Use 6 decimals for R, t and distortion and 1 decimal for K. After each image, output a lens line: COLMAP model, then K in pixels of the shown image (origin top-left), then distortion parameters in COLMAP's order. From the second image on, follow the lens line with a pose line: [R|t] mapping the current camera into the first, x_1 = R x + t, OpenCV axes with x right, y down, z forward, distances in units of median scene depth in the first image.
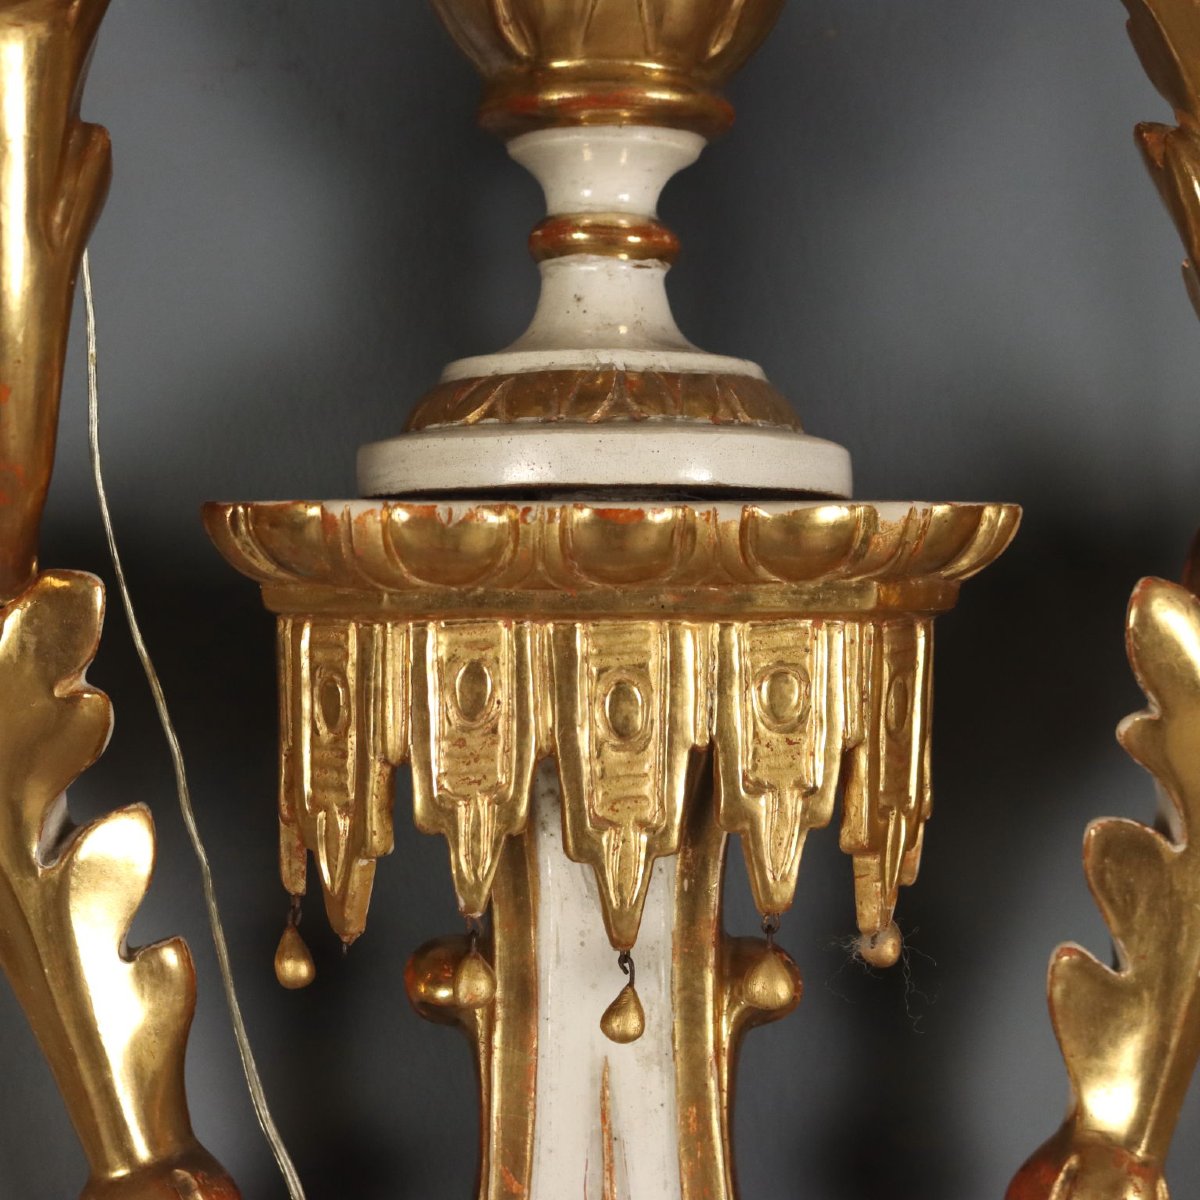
lens RADIAL K [[2814.7, 0, 595.8], [0, 2814.7, 601.2], [0, 0, 1]] dist [-0.045795, 0.000000]
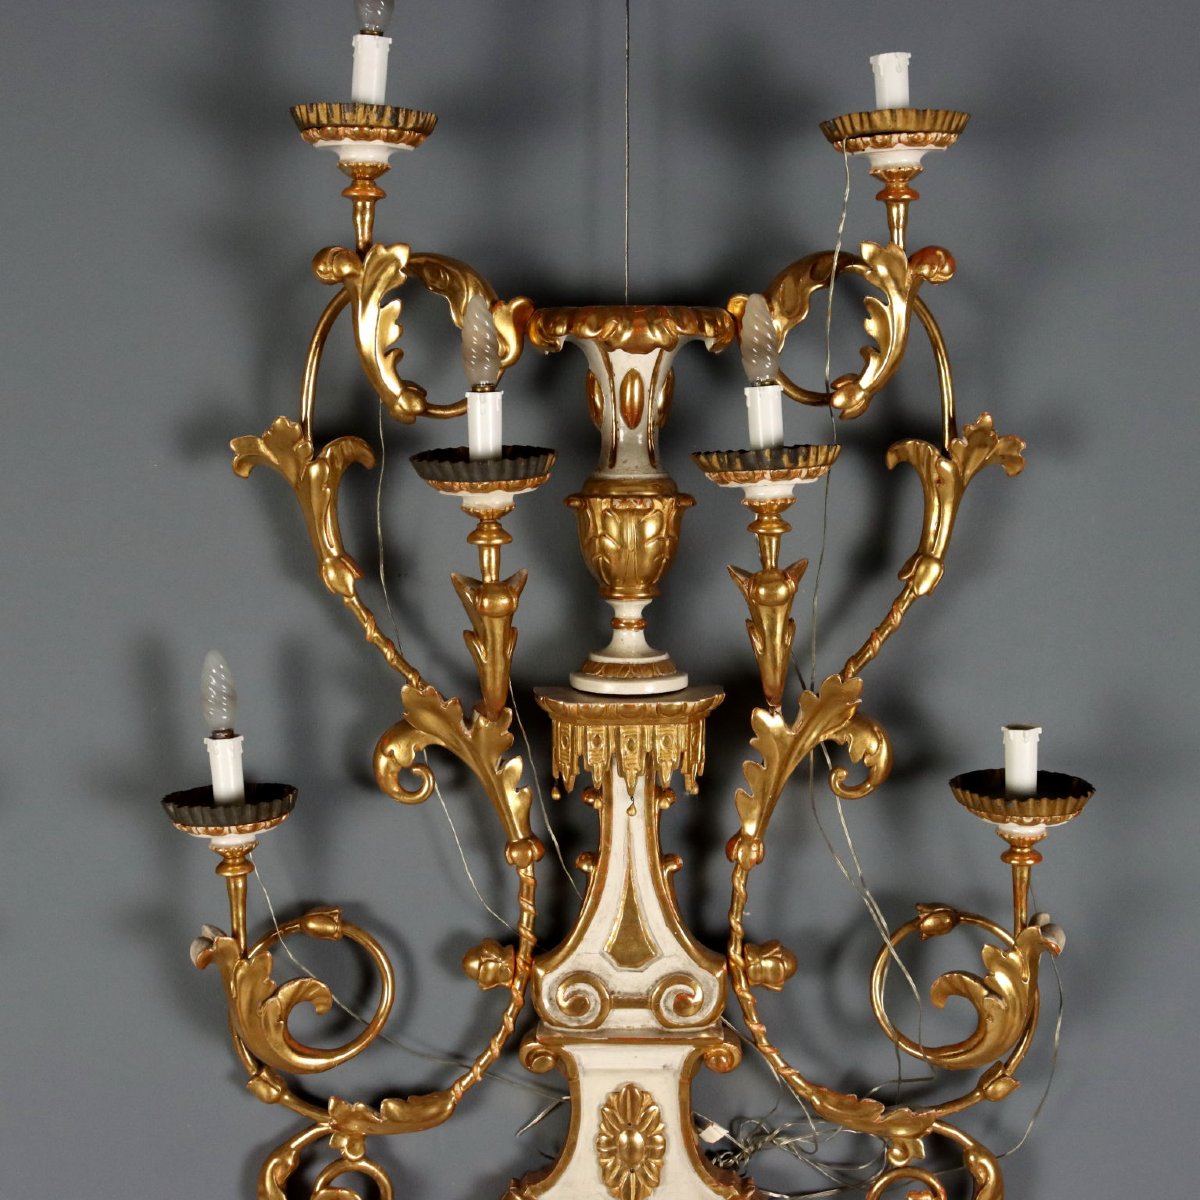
lens RADIAL K [[1911.1, 0, 601.7], [0, 1911.1, 617.7], [0, 0, 1]] dist [-0.109376, 0.000000]
pose [[0.998905, 0.003301, -0.046663, 0.099838], [0.004034, 0.987711, 0.156240, -0.607635], [0.046605, -0.156258, 0.986616, -1.876577]]
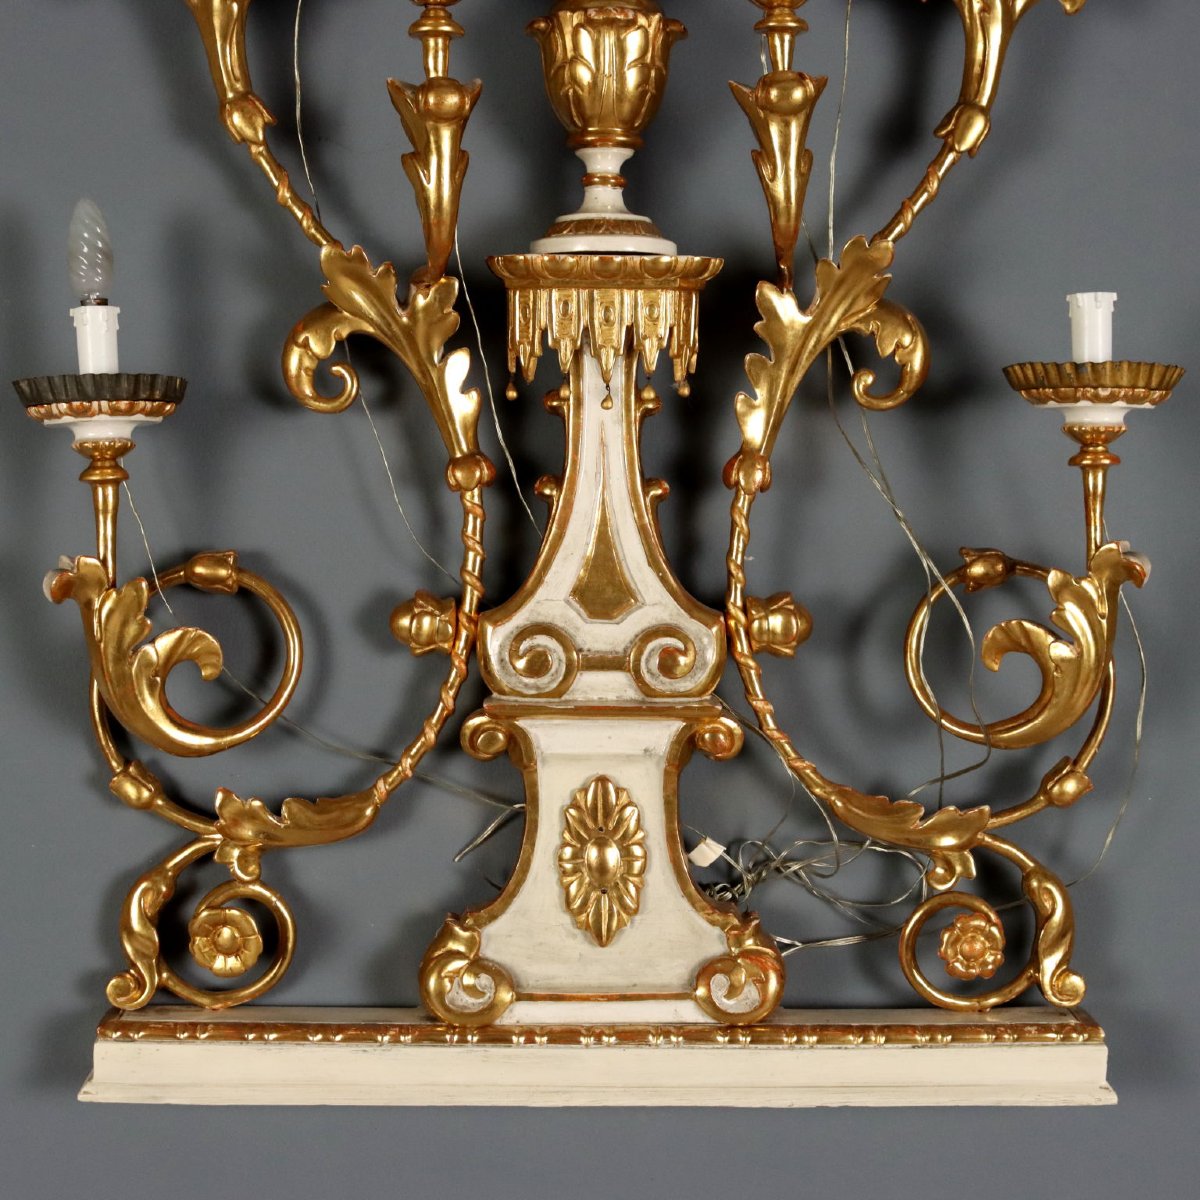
lens RADIAL K [[2213.3, 0, 603.2], [0, 2213.3, 610.8], [0, 0, 1]] dist [-0.099666, 0.000000]
pose [[0.999926, 0.006658, -0.010143, 0.033943], [-0.005849, 0.996947, 0.077859, 0.187507], [0.010630, -0.077794, 0.996913, -1.747828]]
